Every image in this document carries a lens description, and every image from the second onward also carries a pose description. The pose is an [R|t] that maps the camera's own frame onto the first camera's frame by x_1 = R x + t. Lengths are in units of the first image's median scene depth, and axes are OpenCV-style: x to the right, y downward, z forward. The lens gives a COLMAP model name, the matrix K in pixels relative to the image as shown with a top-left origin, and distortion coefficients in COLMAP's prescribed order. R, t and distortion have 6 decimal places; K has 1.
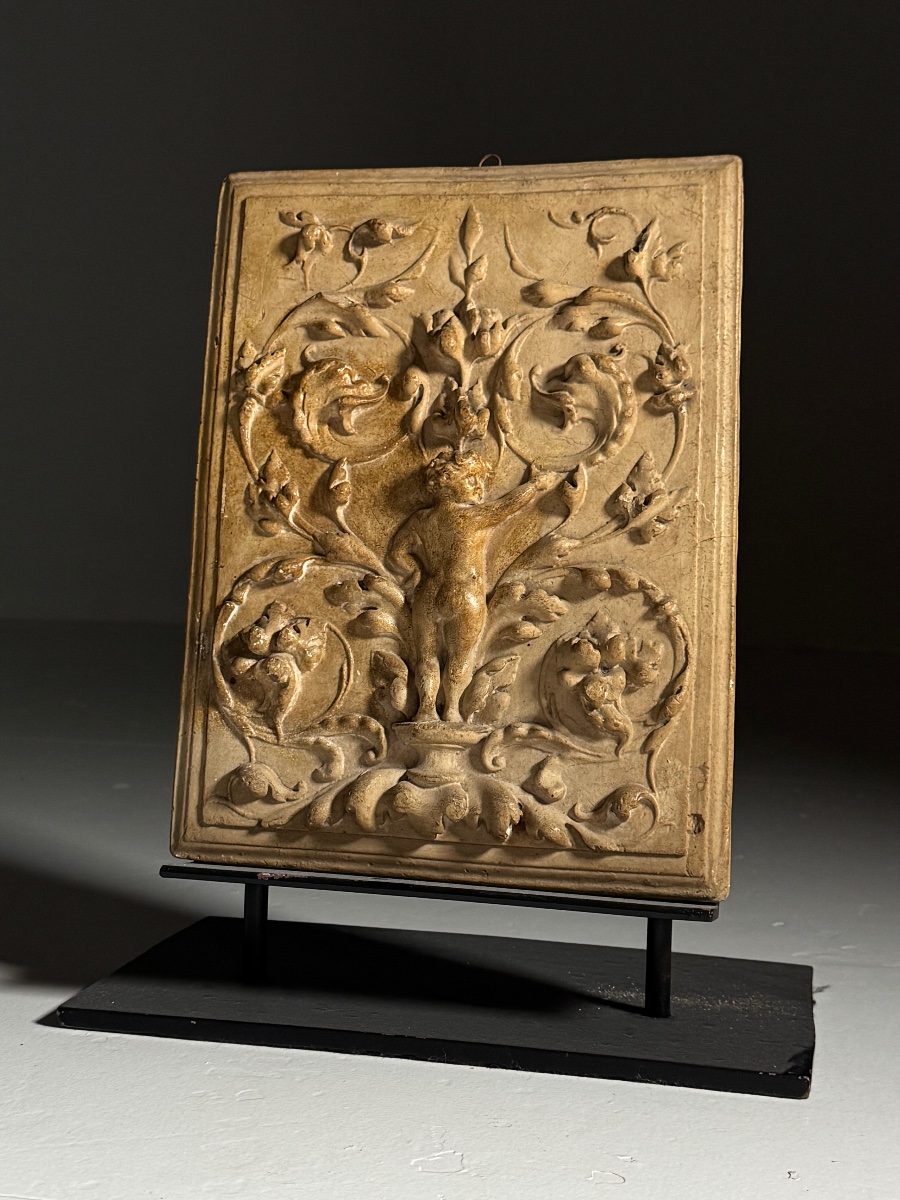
lens RADIAL K [[1714.2, 0, 453.1], [0, 1714.2, 602.0], [0, 0, 1]] dist [0.107387, 0.000000]
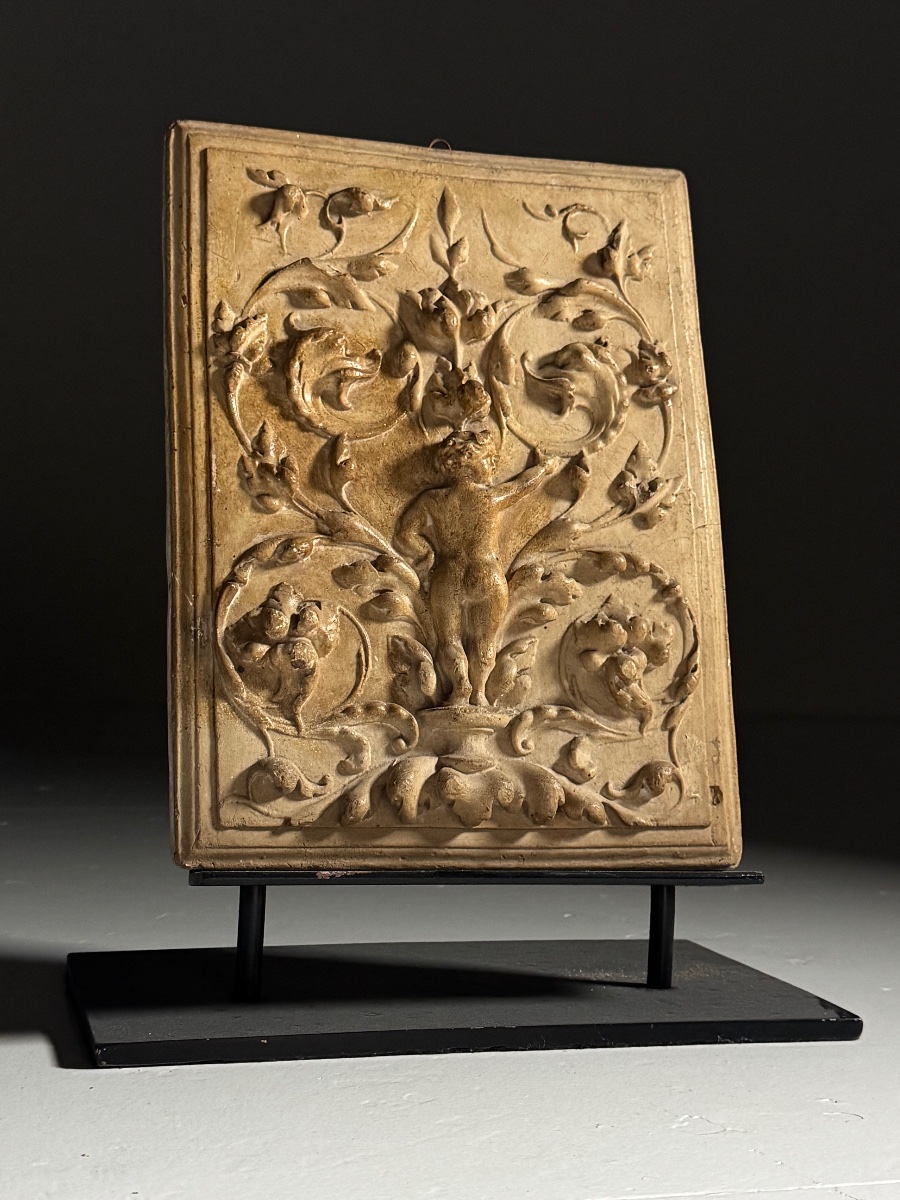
lens RADIAL K [[1714.2, 0, 472.3], [0, 1714.2, 610.0], [0, 0, 1]] dist [0.107387, 0.000000]
pose [[0.877447, 0.007308, 0.479619, -0.460136], [0.011703, 0.999260, -0.036637, 0.049611], [-0.479531, 0.037760, 0.876712, 0.140961]]
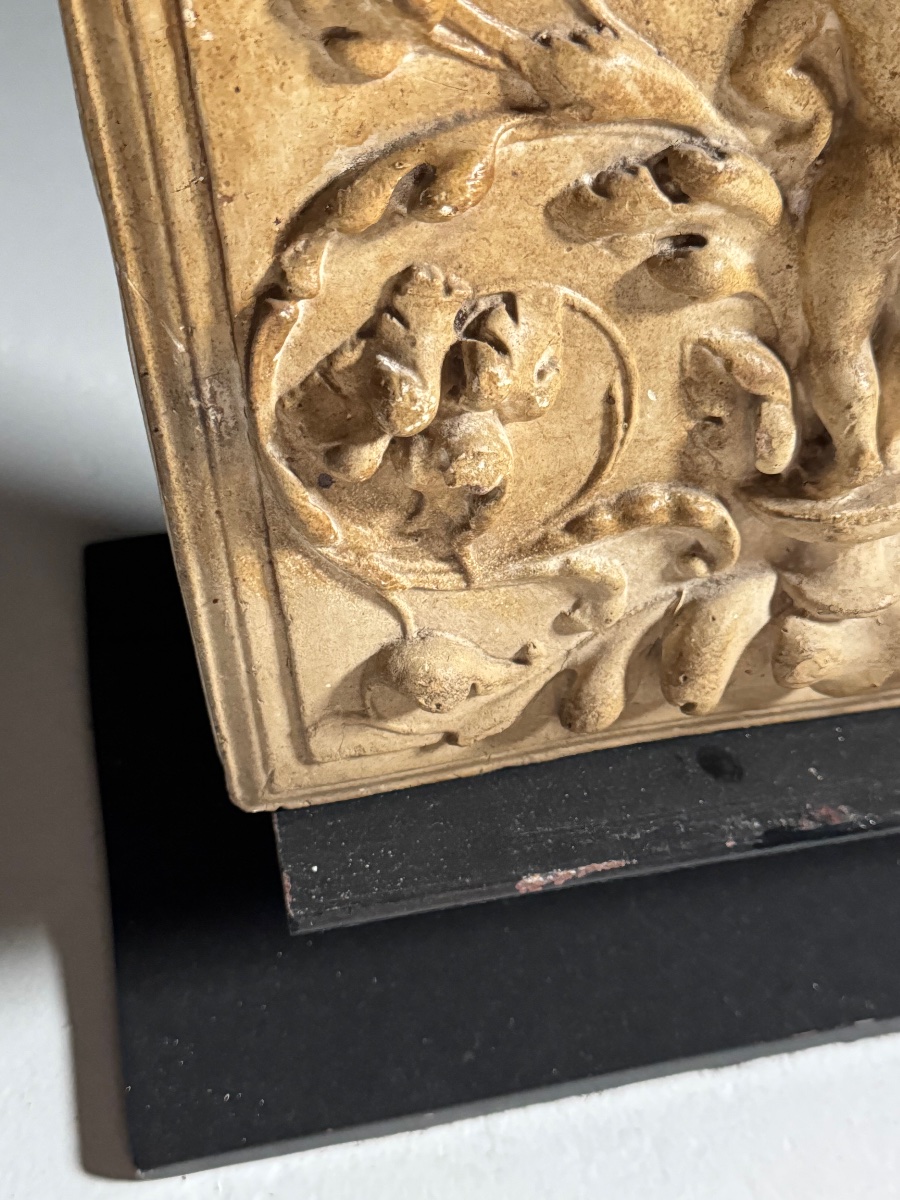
lens RADIAL K [[1571.0, 0, 441.7], [0, 1571.0, 604.5], [0, 0, 1]] dist [0.102016, 0.000000]
pose [[0.913318, -0.326658, 0.243195, -0.198272], [0.043116, 0.671373, 0.739865, -0.189919], [-0.404957, -0.665247, 0.627261, 0.759601]]
